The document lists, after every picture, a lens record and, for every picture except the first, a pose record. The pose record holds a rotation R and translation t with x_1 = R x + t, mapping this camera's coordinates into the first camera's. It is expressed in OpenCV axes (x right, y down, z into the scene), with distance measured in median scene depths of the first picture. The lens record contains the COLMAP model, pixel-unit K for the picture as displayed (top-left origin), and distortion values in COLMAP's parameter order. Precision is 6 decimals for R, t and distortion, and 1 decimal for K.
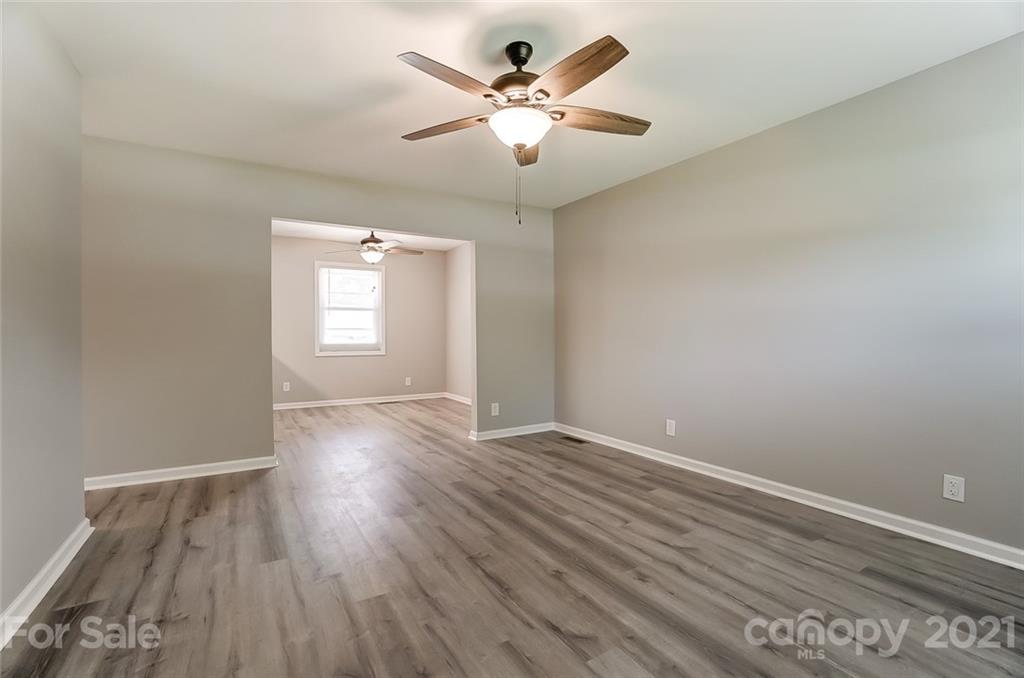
lens RADIAL K [[452.8, 0, 486.4], [0, 452.8, 329.0], [0, 0, 1]] dist [-0.053620, 0.014381]
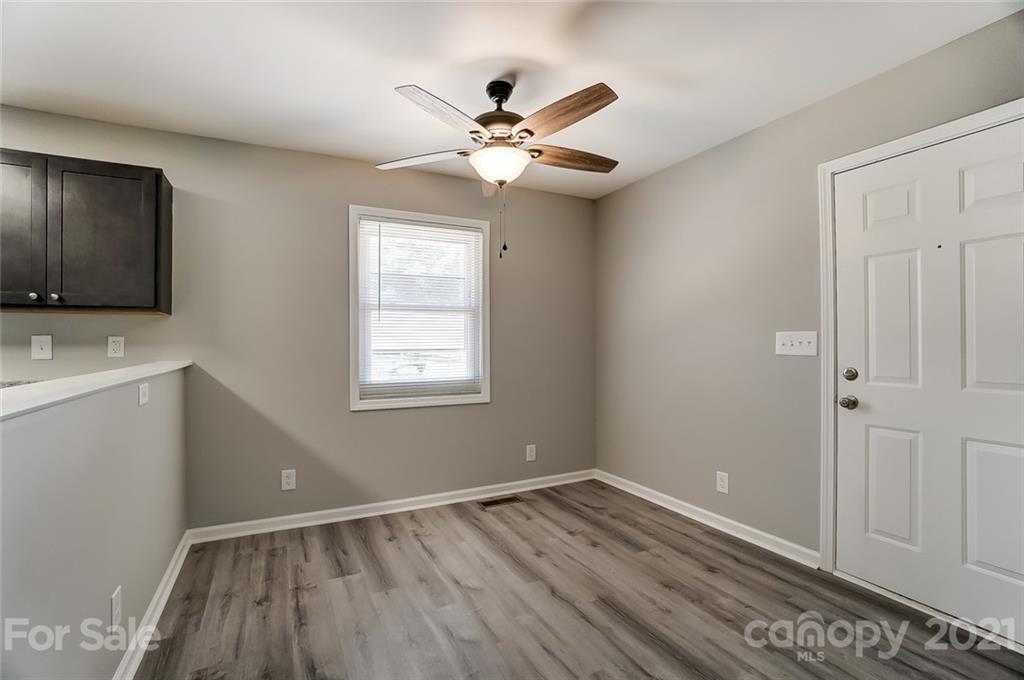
lens RADIAL K [[452.8, 0, 493.5], [0, 452.8, 338.8], [0, 0, 1]] dist [-0.053620, 0.014381]
pose [[0.998270, -0.003778, -0.058682, -0.534196], [0.003963, 0.999988, 0.003026, -0.037037], [0.058670, -0.003253, 0.998272, 1.414828]]
